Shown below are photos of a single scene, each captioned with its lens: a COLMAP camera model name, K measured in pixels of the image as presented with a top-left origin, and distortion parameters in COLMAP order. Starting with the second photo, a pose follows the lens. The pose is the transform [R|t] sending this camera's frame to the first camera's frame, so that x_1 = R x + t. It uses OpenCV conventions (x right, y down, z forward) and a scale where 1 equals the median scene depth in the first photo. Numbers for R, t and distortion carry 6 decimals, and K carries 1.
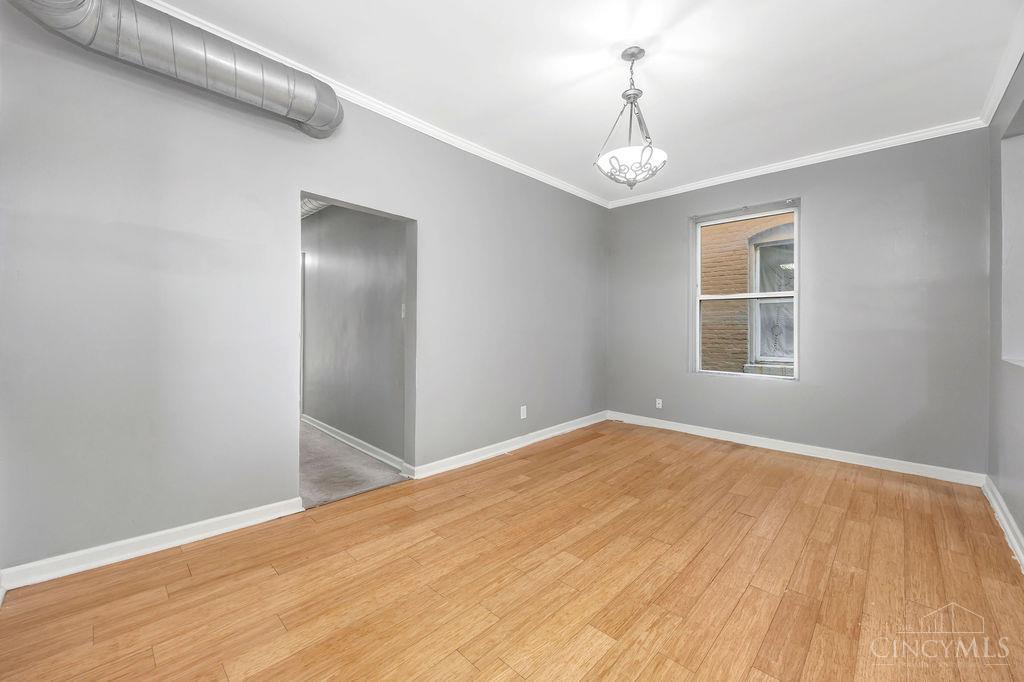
lens RADIAL K [[400.6, 0, 513.9], [0, 400.6, 322.3], [0, 0, 1]] dist [-0.003219, 0.000053]
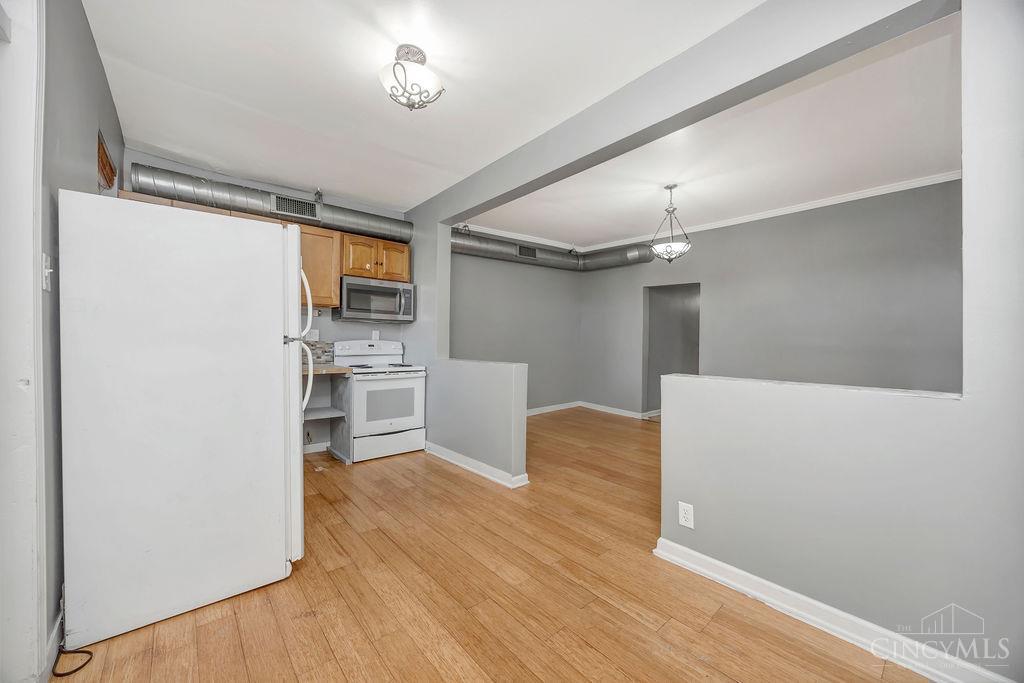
lens RADIAL K [[400.6, 0, 511.7], [0, 400.6, 341.8], [0, 0, 1]] dist [-0.003219, 0.000053]
pose [[-0.090467, -0.010297, -0.995846, 1.940428], [-0.009525, 0.999910, -0.009474, 0.031471], [0.995854, 0.008628, -0.090557, 0.430351]]
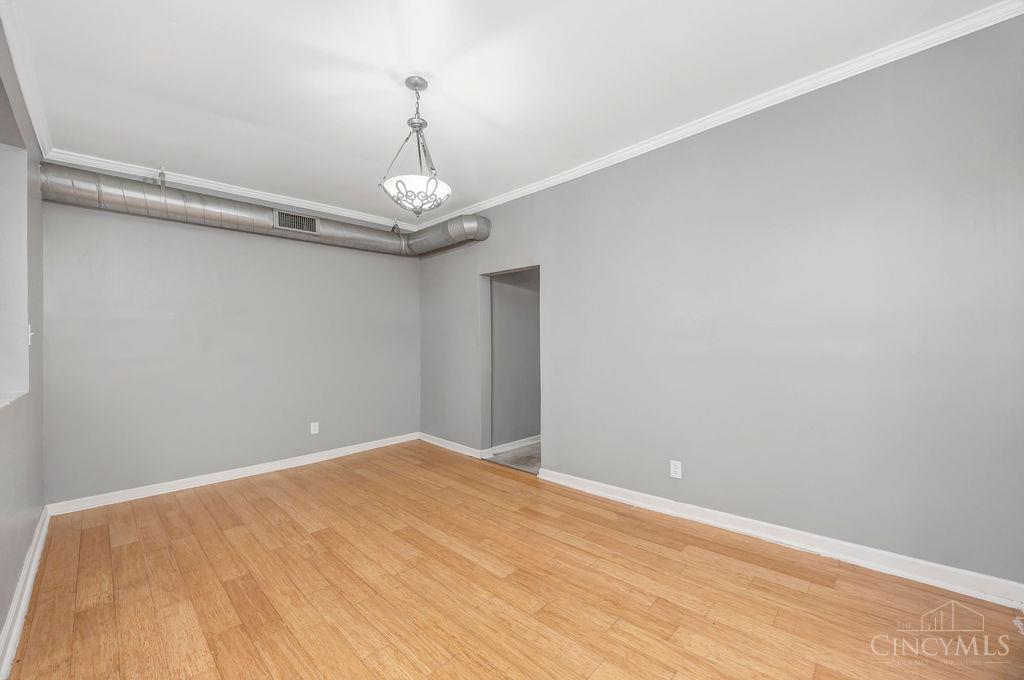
lens RADIAL K [[400.6, 0, 510.8], [0, 400.6, 349.2], [0, 0, 1]] dist [-0.003219, 0.000053]
pose [[0.003157, -0.008281, -0.999961, 1.204034], [0.015672, 0.999843, -0.008231, 0.012659], [0.999872, -0.015645, 0.003286, 1.127616]]
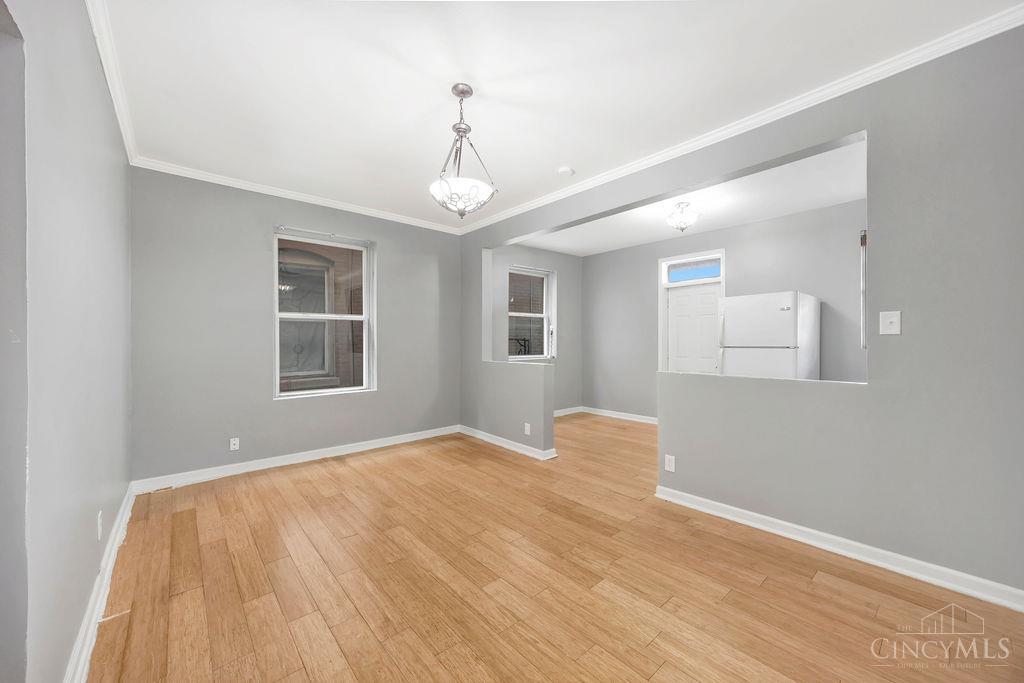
lens RADIAL K [[378.7, 0, 504.7], [0, 378.7, 341.2], [0, 0, 1]] dist [-0.008111, 0.001946]
pose [[0.109192, -0.001866, 0.994019, -0.630832], [0.000909, 0.999998, 0.001777, -0.008202], [-0.994020, 0.000710, 0.109194, 0.716623]]
